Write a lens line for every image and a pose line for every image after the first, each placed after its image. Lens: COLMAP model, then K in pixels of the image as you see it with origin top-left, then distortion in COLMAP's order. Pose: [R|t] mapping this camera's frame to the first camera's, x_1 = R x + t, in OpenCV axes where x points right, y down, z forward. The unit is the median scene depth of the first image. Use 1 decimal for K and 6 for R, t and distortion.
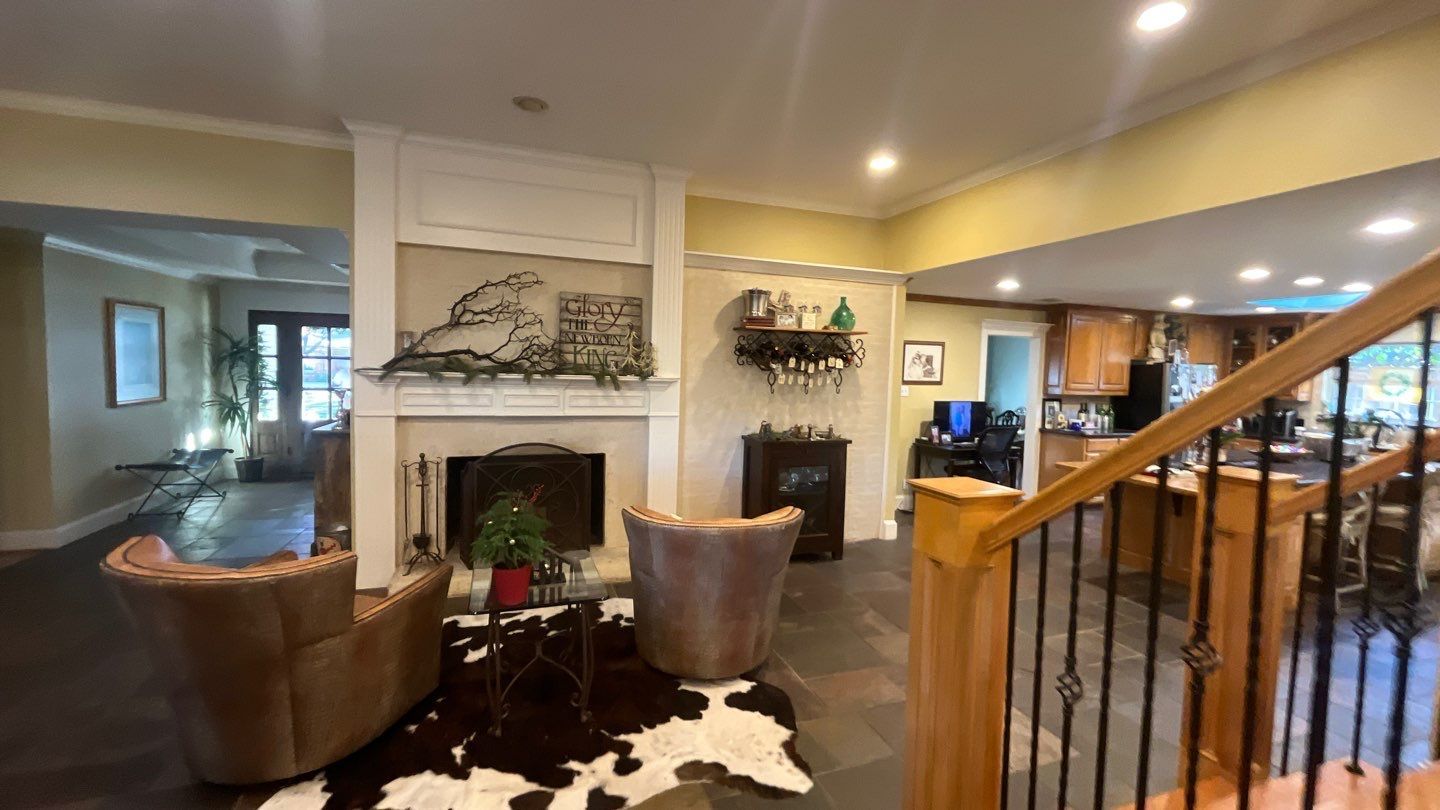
lens RADIAL K [[589.5, 0, 725.8], [0, 589.5, 402.3], [0, 0, 1]] dist [0.000718, -0.000139]
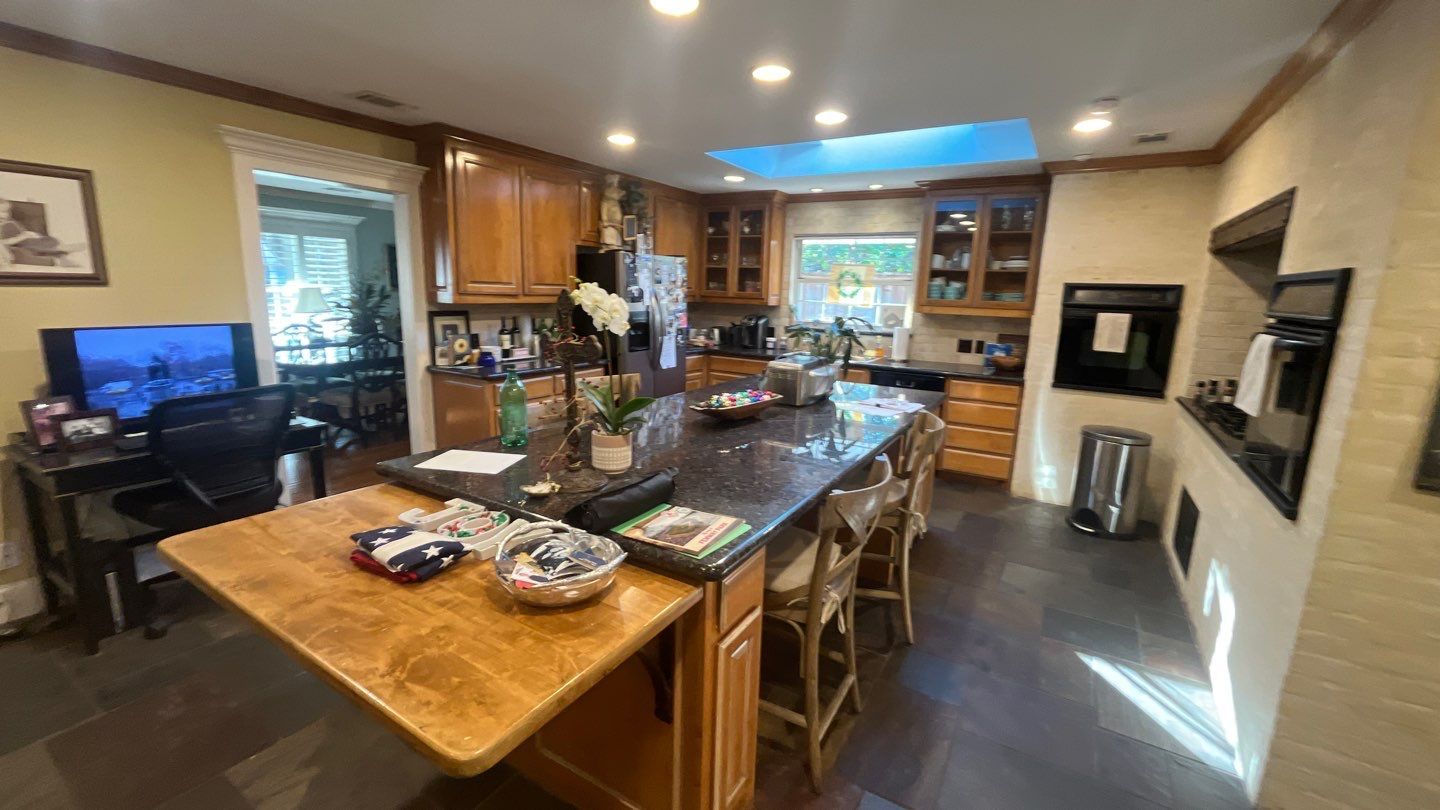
lens RADIAL K [[589.5, 0, 717.0], [0, 589.5, 399.6], [0, 0, 1]] dist [0.000718, -0.000139]
pose [[0.781116, -0.119661, 0.612812, 0.402922], [0.025691, 0.986792, 0.159940, -0.006292], [-0.623857, -0.109188, 0.773874, 0.403748]]
